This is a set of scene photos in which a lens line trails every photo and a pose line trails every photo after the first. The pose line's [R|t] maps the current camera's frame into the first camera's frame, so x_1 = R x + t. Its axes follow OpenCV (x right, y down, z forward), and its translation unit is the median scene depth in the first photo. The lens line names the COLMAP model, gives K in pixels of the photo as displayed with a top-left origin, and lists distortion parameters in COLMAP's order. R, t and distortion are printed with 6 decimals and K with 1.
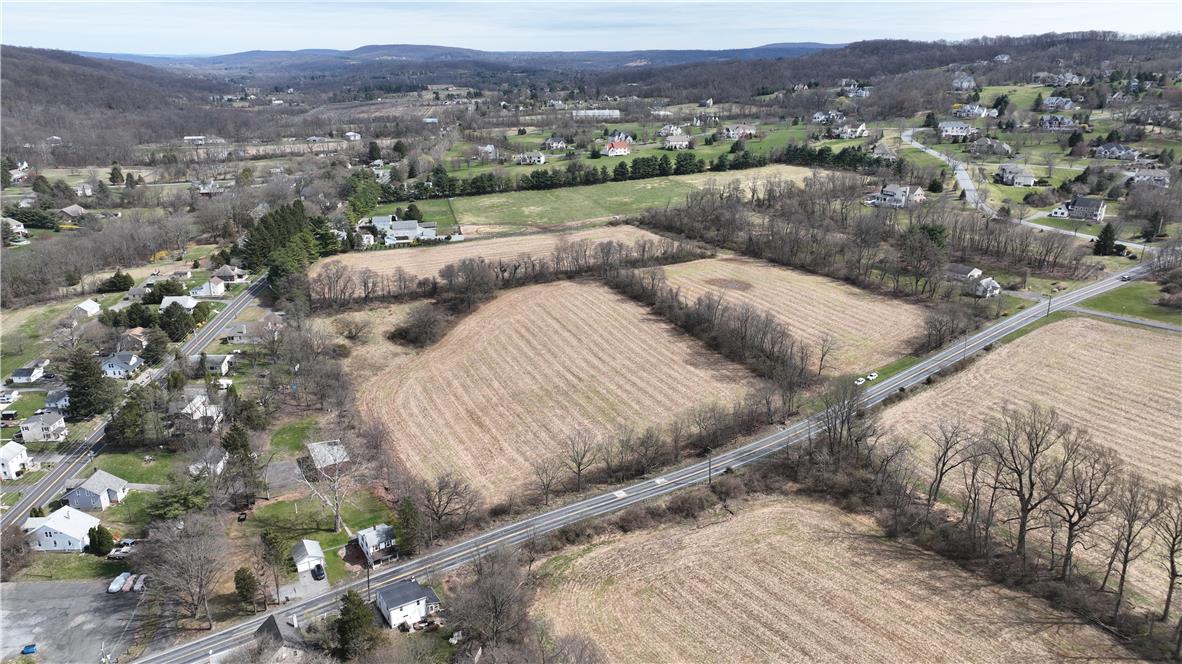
lens RADIAL K [[829.5, 0, 591.0], [0, 829.5, 332.0], [0, 0, 1]] dist [0.001559, 0.017876]
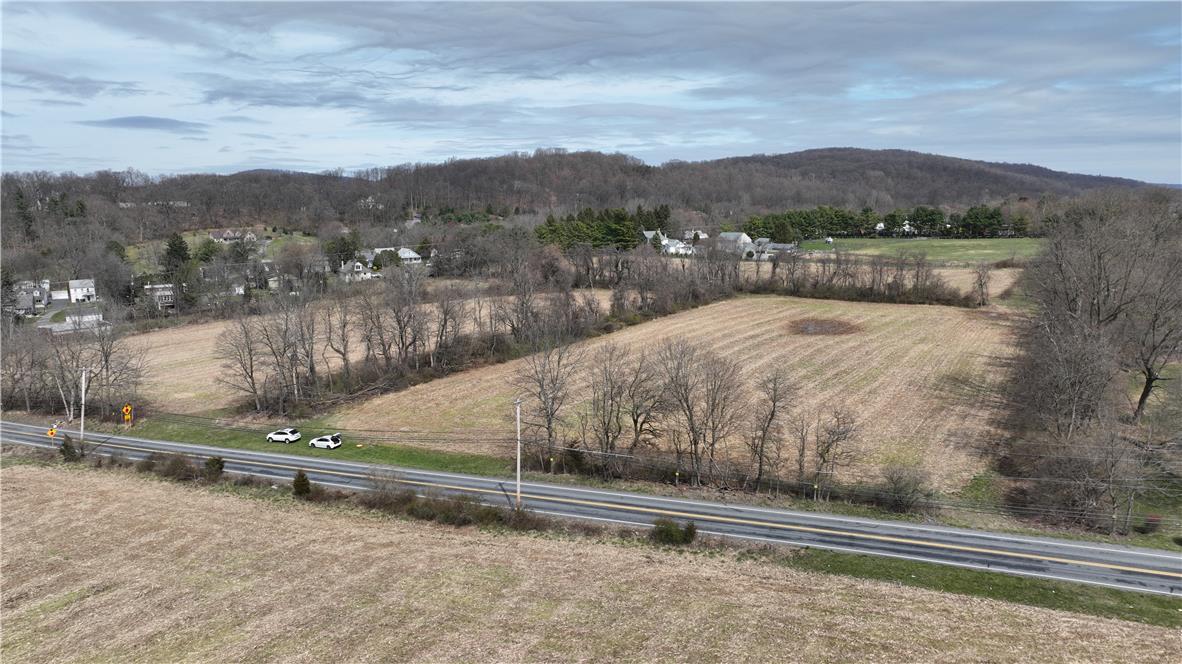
lens RADIAL K [[829.5, 0, 591.0], [0, 829.5, 332.0], [0, 0, 1]] dist [0.001559, 0.017876]
pose [[0.432322, 0.149988, -0.889158, 0.603622], [-0.283380, 0.958709, 0.023937, -0.032846], [0.856034, 0.241621, 0.456975, 0.759752]]
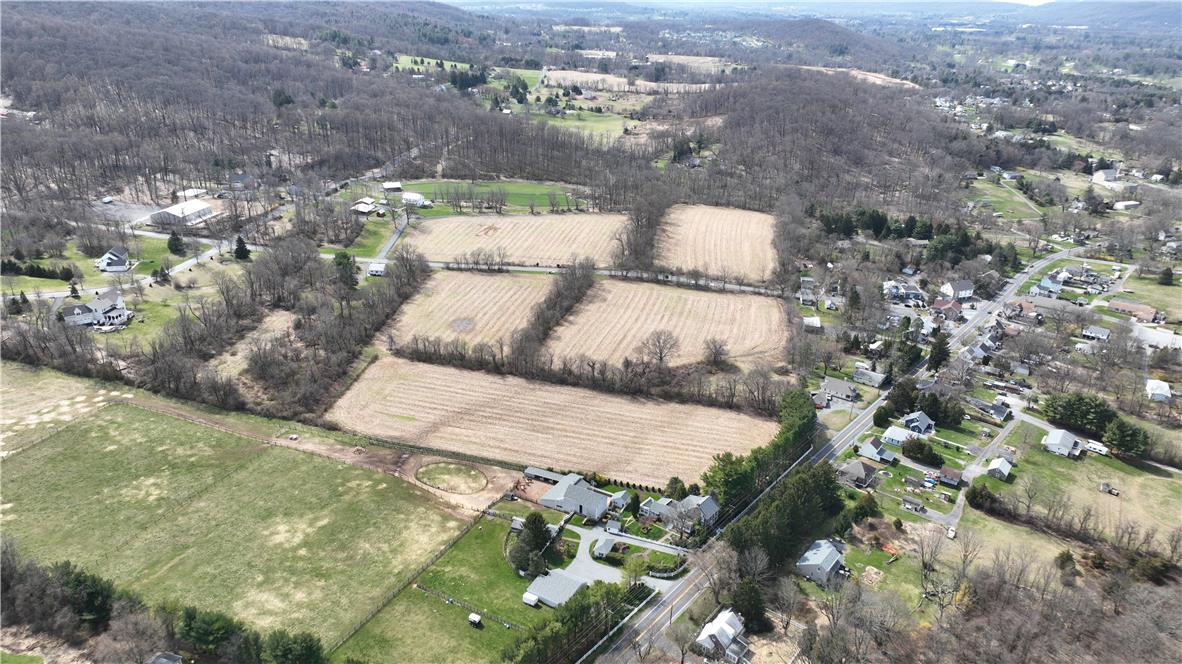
lens RADIAL K [[829.5, 0, 591.0], [0, 829.5, 332.0], [0, 0, 1]] dist [0.001559, 0.017876]
pose [[-0.774337, -0.249136, 0.581665, -0.785906], [0.191262, 0.784083, 0.590451, -0.834263], [-0.603176, 0.568458, -0.559494, 1.785847]]
